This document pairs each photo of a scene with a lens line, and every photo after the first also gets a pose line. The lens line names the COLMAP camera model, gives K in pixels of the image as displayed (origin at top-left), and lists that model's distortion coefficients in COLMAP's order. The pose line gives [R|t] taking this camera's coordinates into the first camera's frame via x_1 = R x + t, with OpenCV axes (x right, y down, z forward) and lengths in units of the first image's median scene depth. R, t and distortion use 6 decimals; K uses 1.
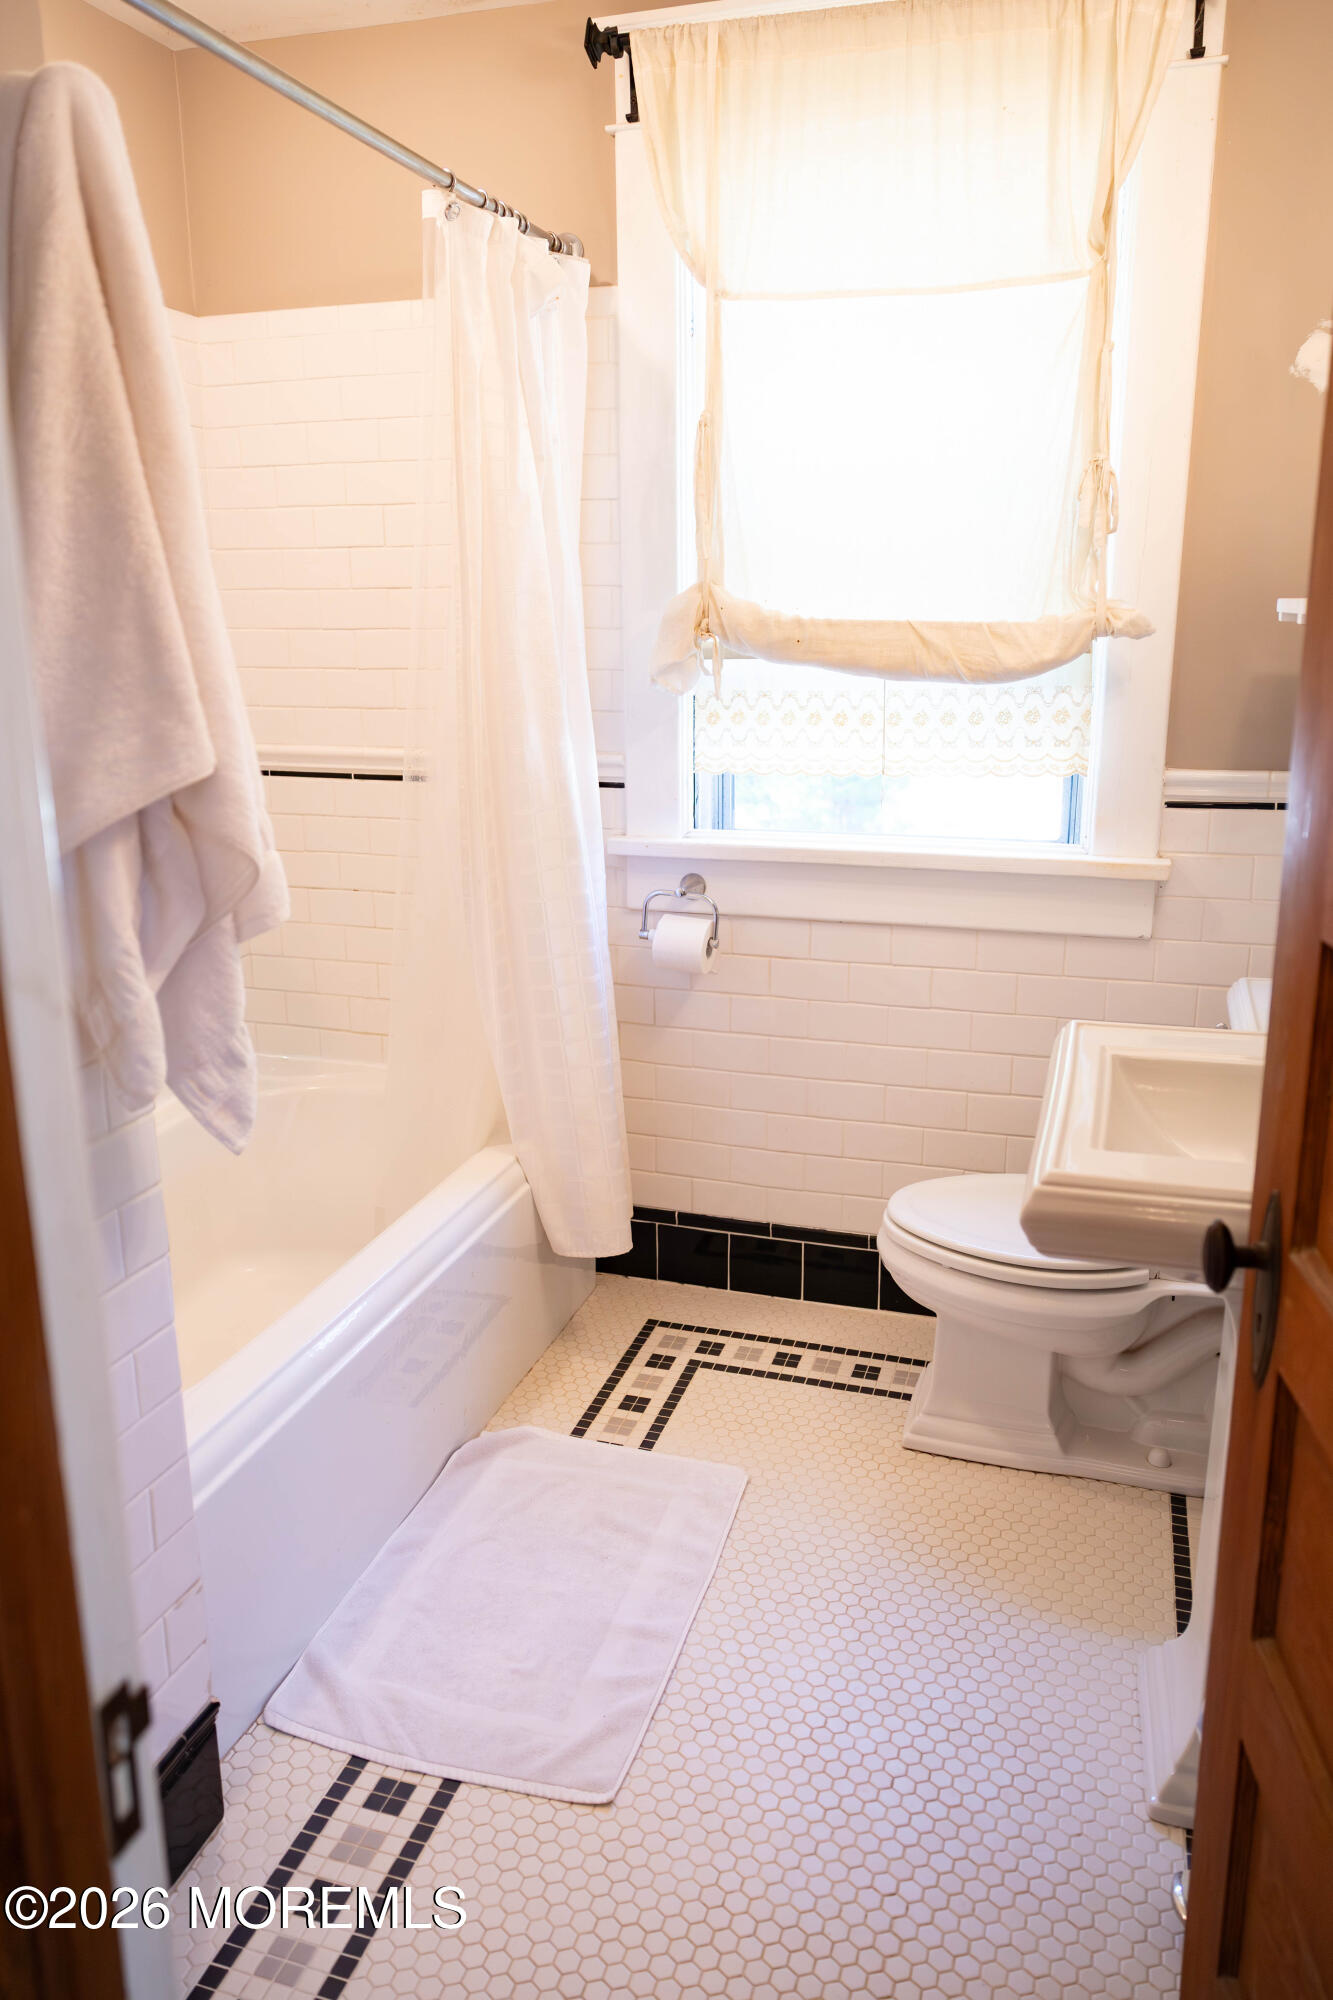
lens RADIAL K [[1430.1, 0, 666.5], [0, 1430.1, 1000.0], [0, 0, 1]] dist [0.007620, 0.001720]
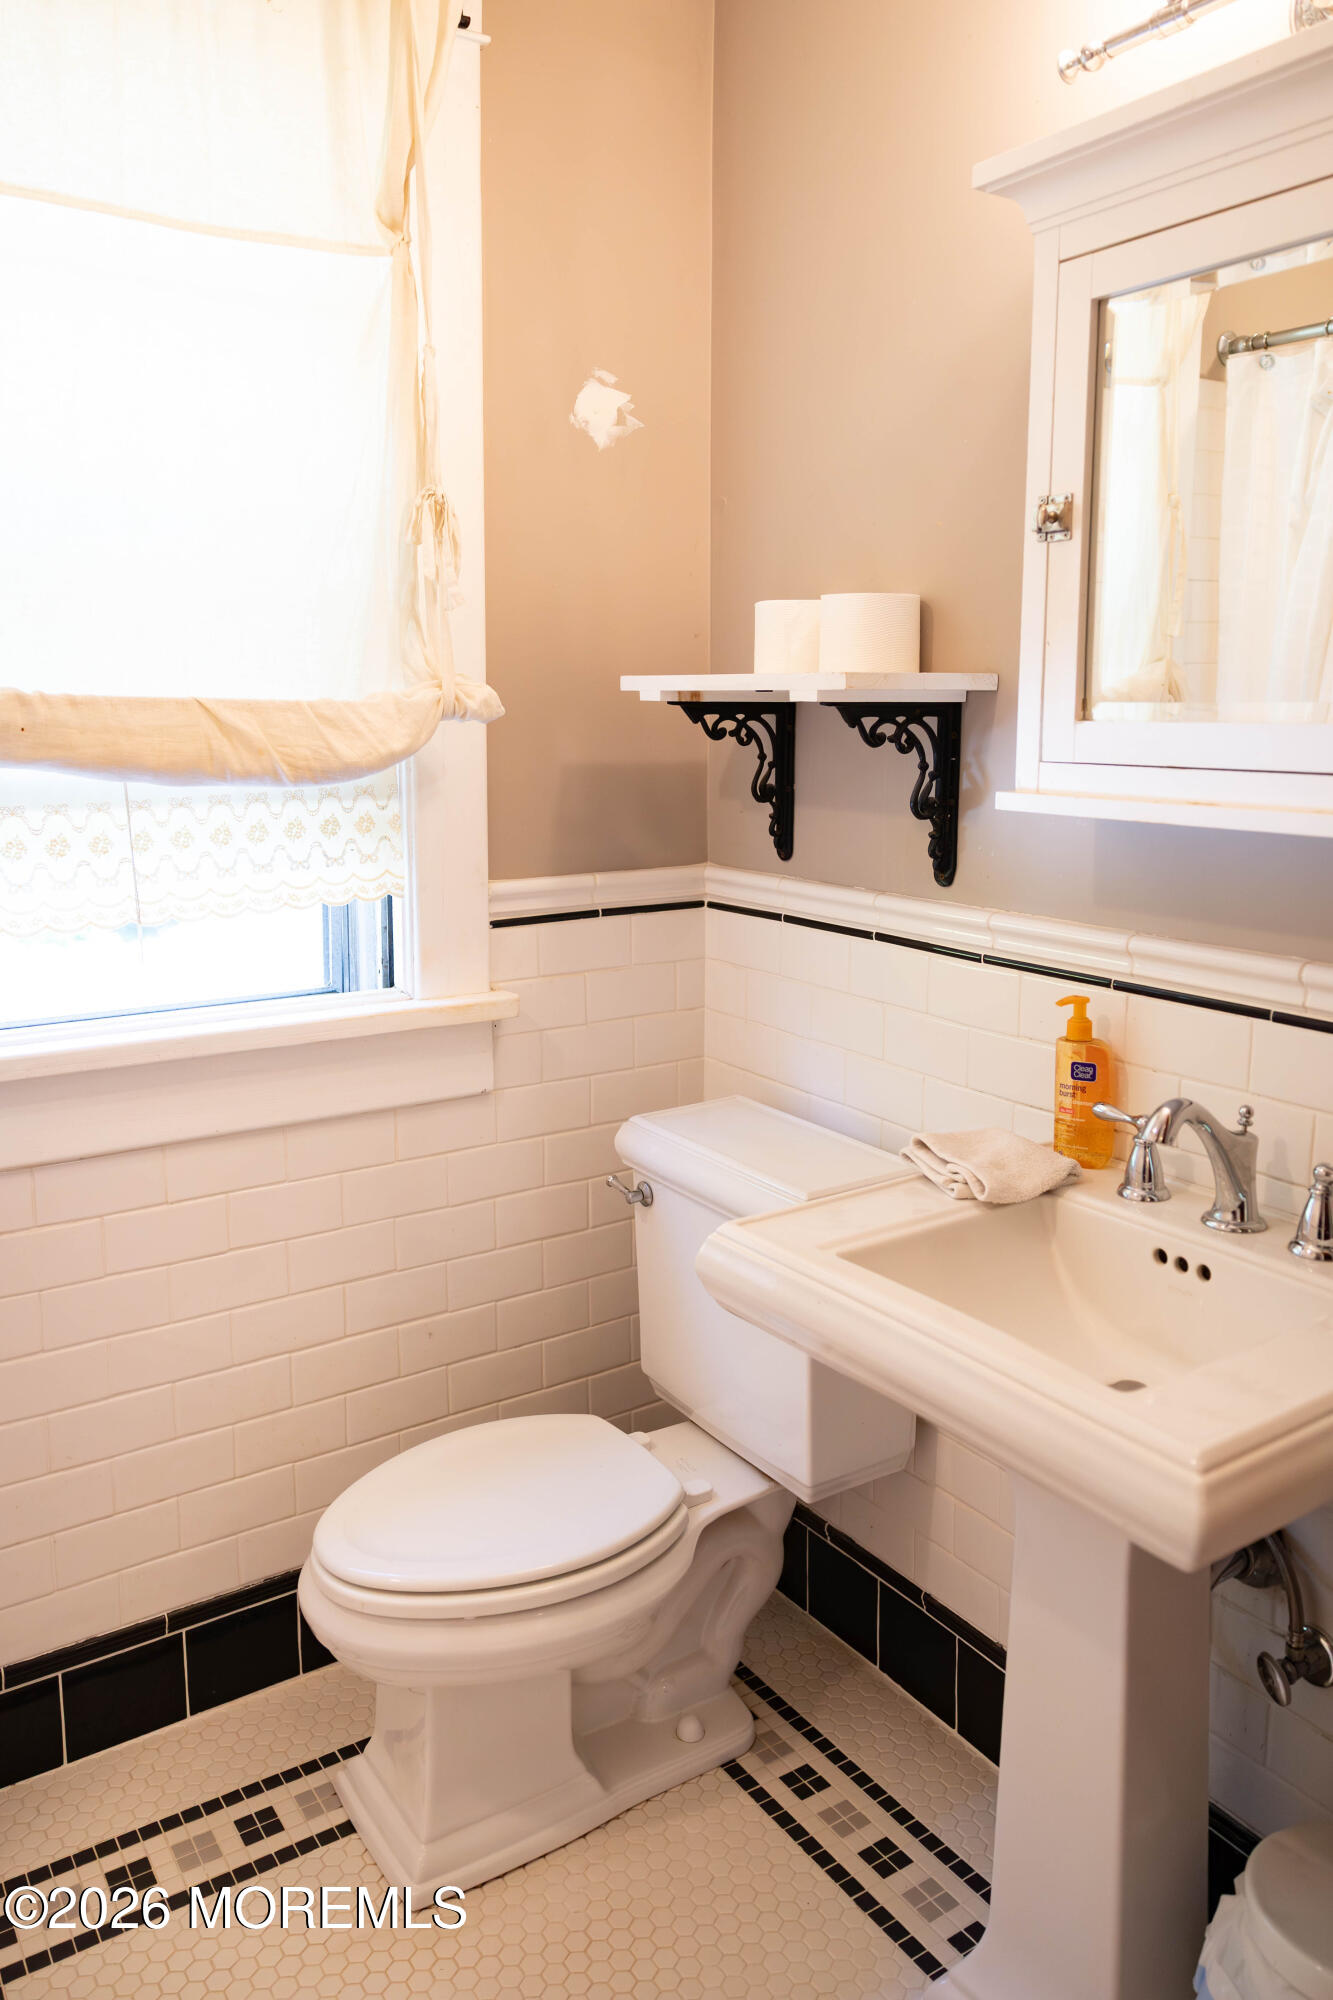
lens RADIAL K [[1519.9, 0, 666.3], [0, 1519.9, 949.3], [0, 0, 1]] dist [-0.004026, 0.002152]
pose [[0.615831, -0.120778, 0.778566, -0.260637], [0.196488, 0.980501, -0.003315, -0.102513], [-0.762984, 0.155020, 0.627554, 0.398467]]
